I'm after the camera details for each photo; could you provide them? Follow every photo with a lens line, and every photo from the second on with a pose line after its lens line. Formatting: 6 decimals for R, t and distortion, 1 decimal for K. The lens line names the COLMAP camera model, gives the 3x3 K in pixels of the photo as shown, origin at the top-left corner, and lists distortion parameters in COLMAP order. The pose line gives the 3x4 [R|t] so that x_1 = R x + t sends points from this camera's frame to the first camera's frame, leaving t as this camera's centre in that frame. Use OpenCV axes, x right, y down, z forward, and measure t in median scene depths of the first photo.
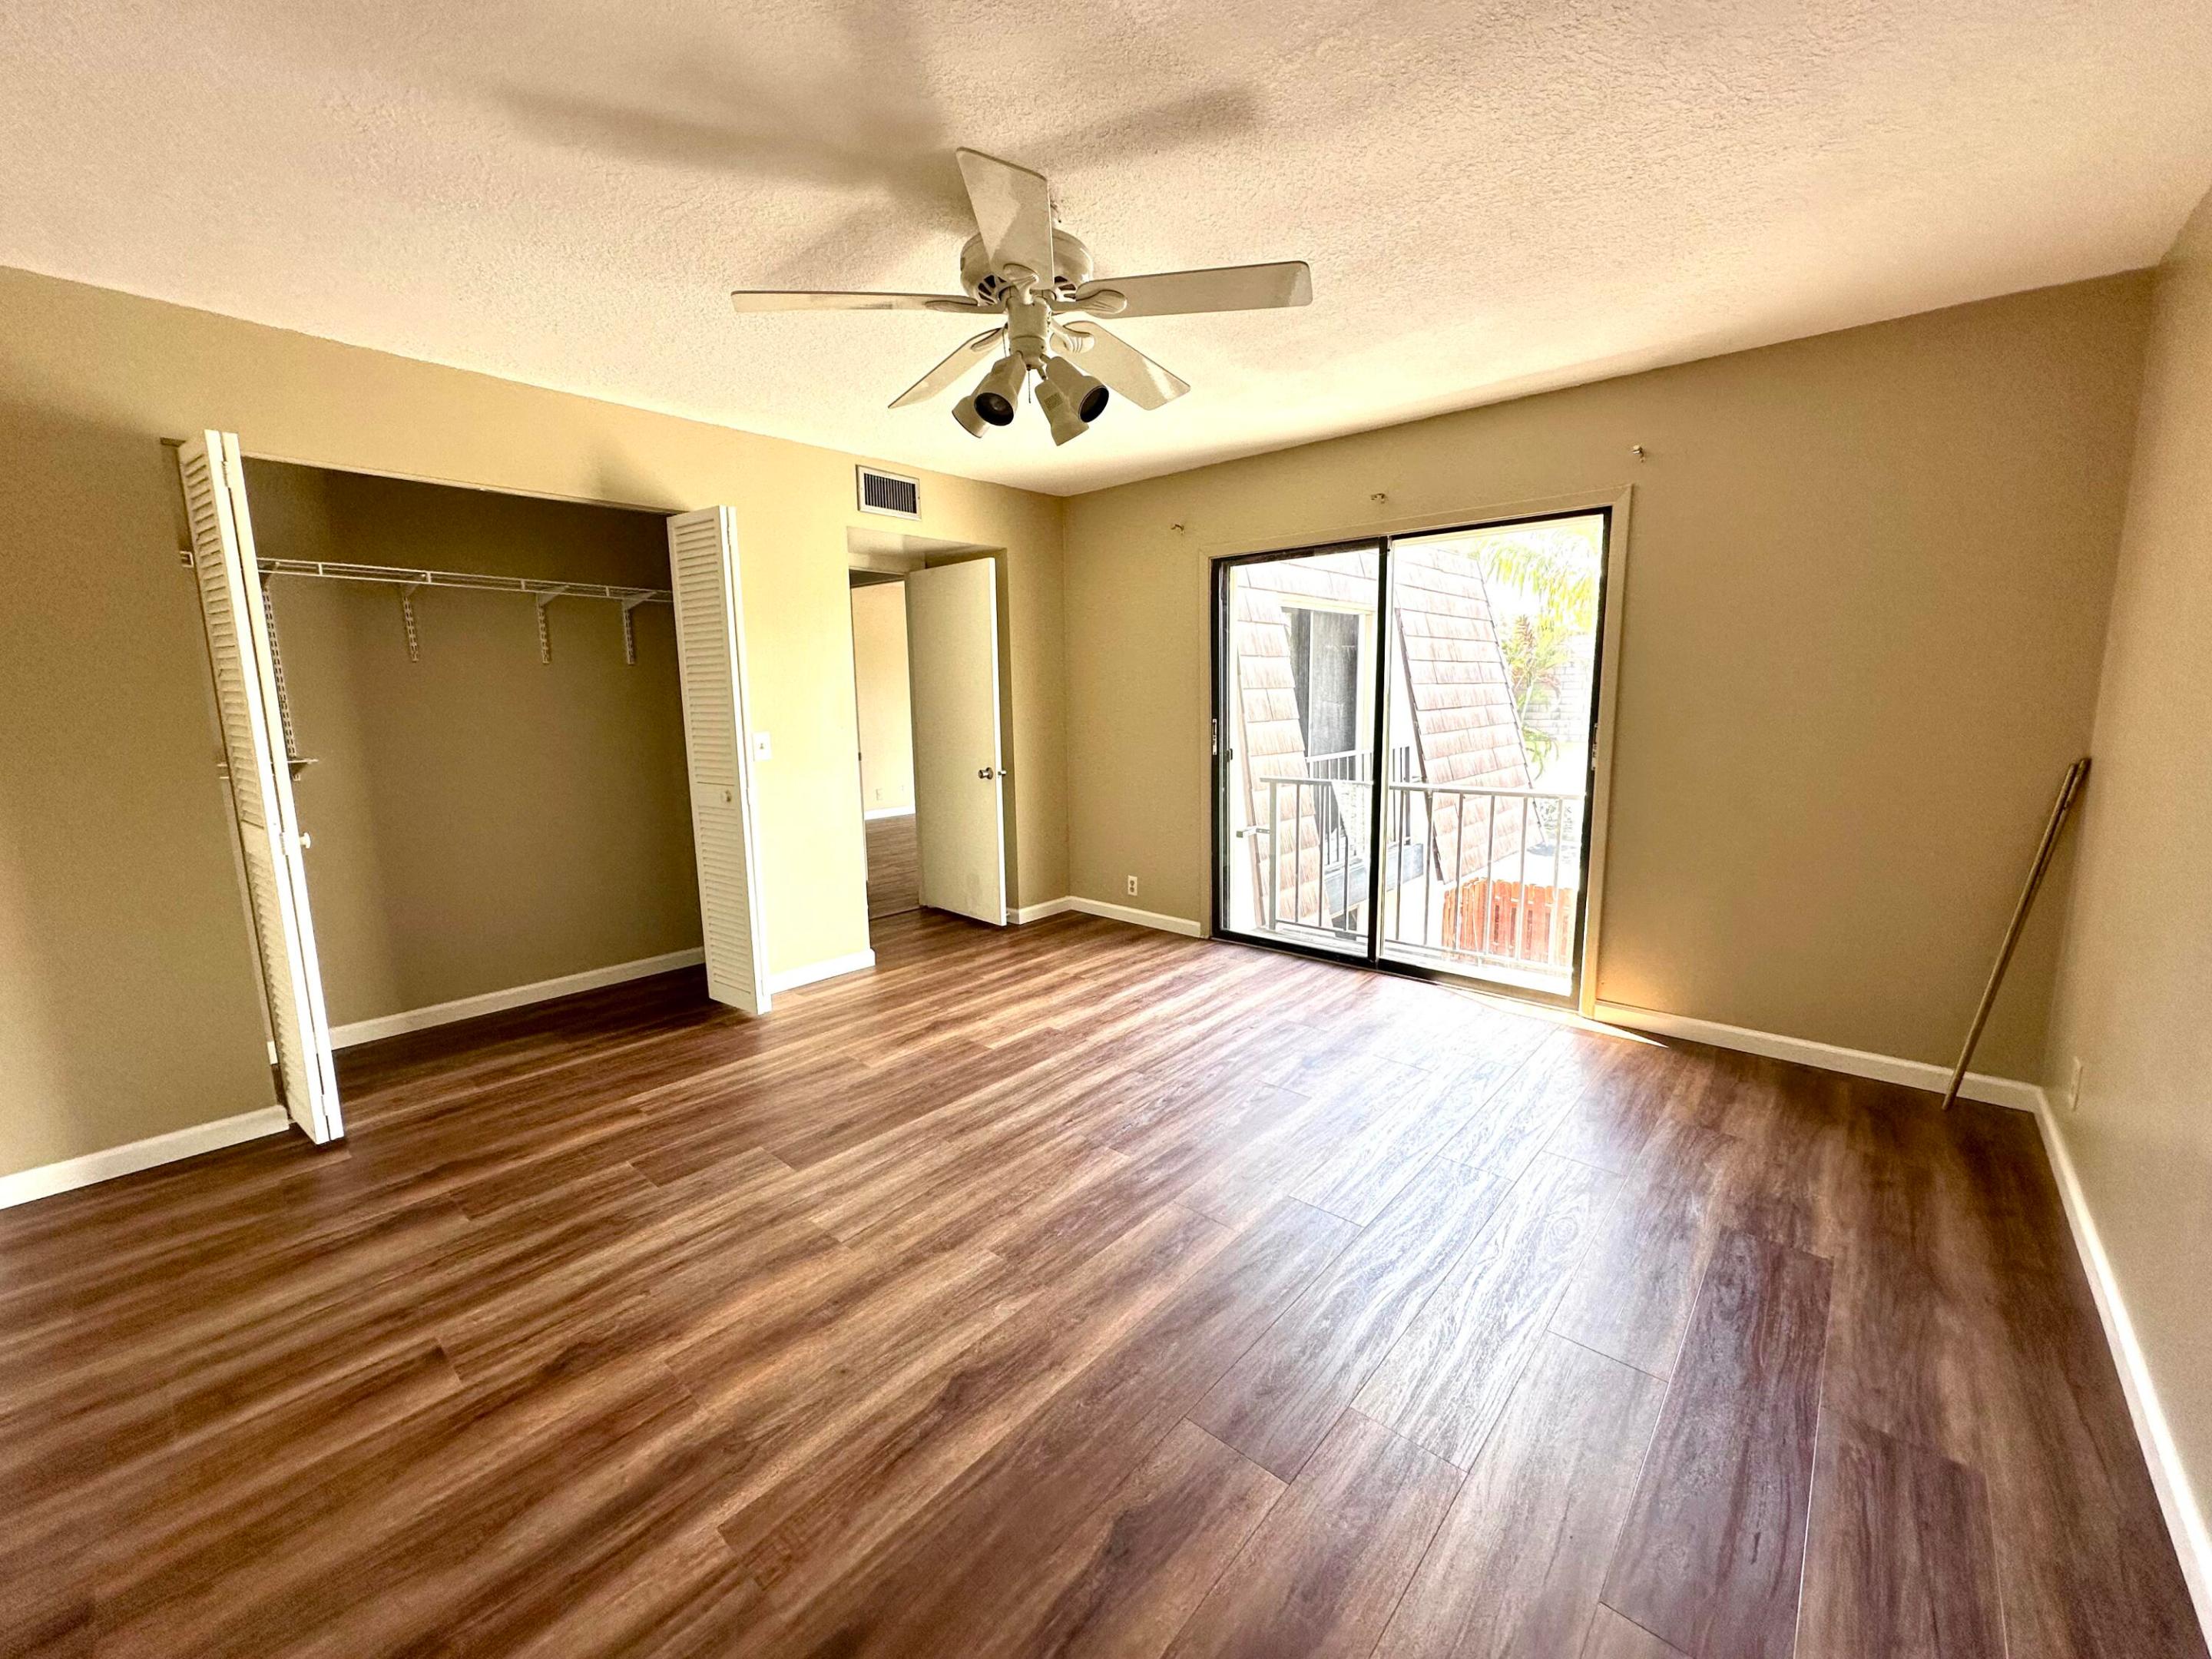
lens RADIAL K [[890.9, 0, 1099.6], [0, 890.9, 830.1], [0, 0, 1]] dist [0.010058, -0.000262]
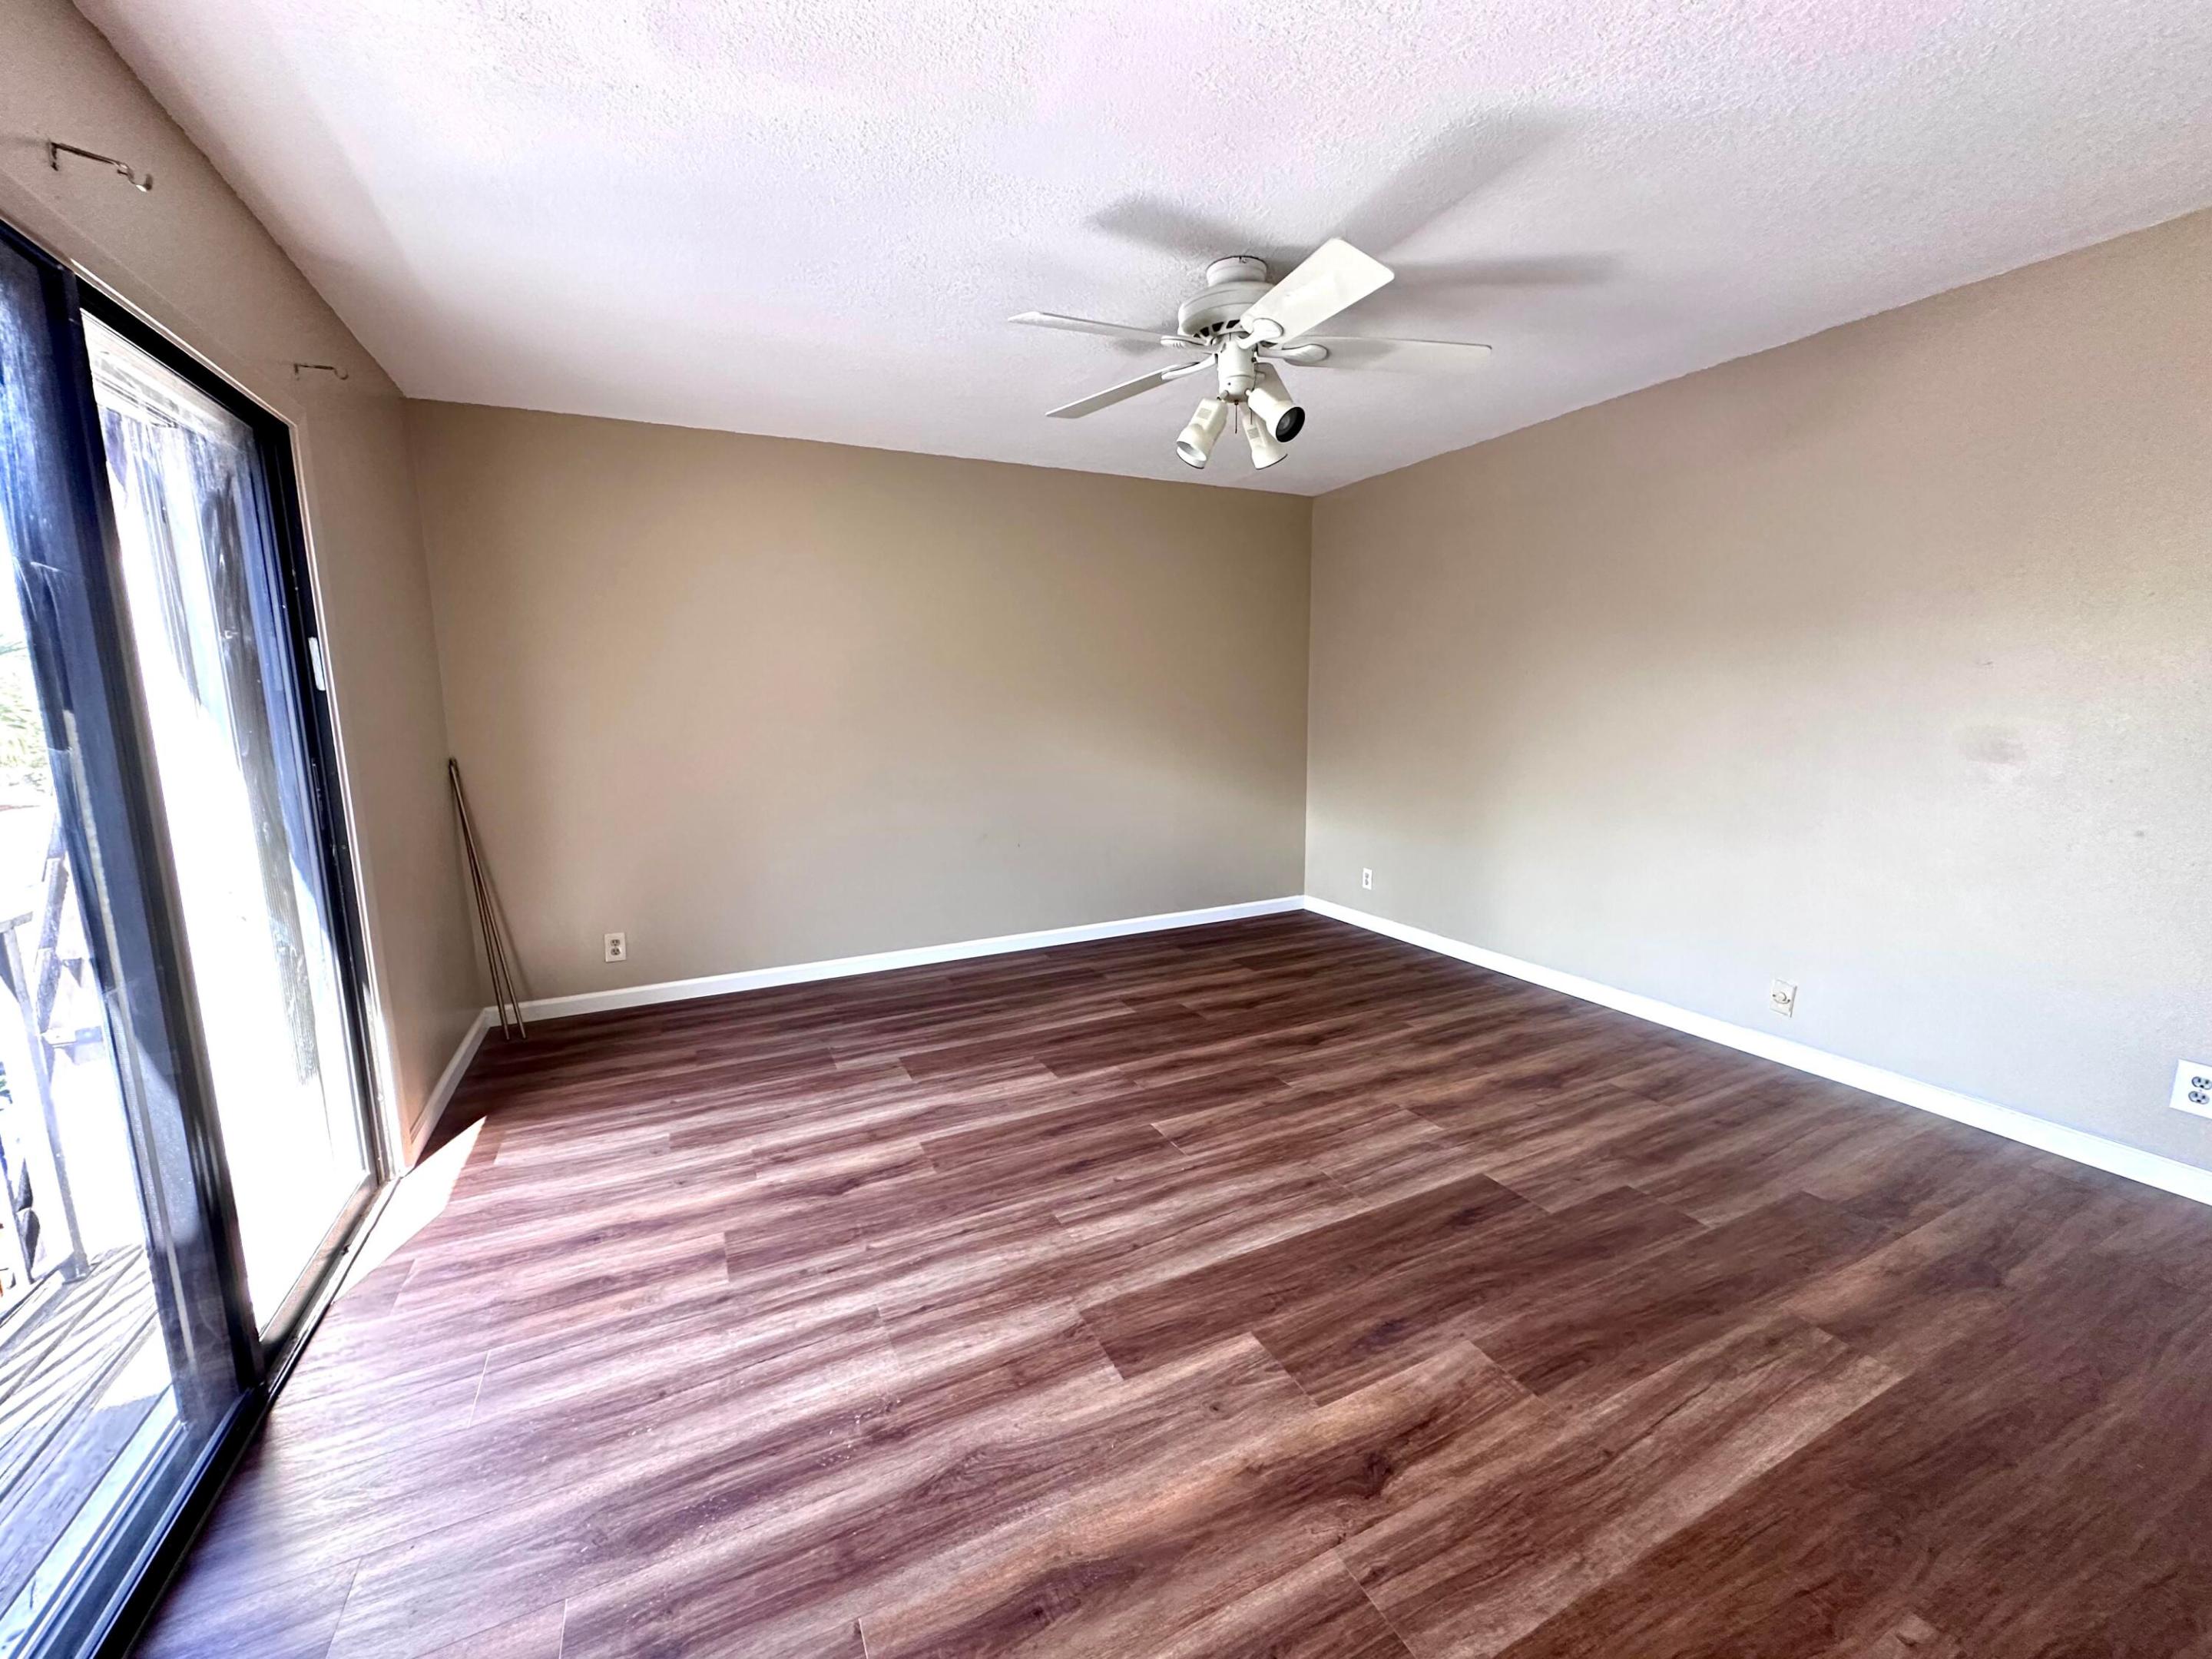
lens RADIAL K [[890.9, 0, 1109.8], [0, 890.9, 831.1], [0, 0, 1]] dist [0.010058, -0.000262]
pose [[-0.928357, -0.032456, 0.370269, -0.293121], [0.081645, 0.954044, 0.288331, -0.270676], [-0.362611, 0.297905, -0.883044, 1.789887]]
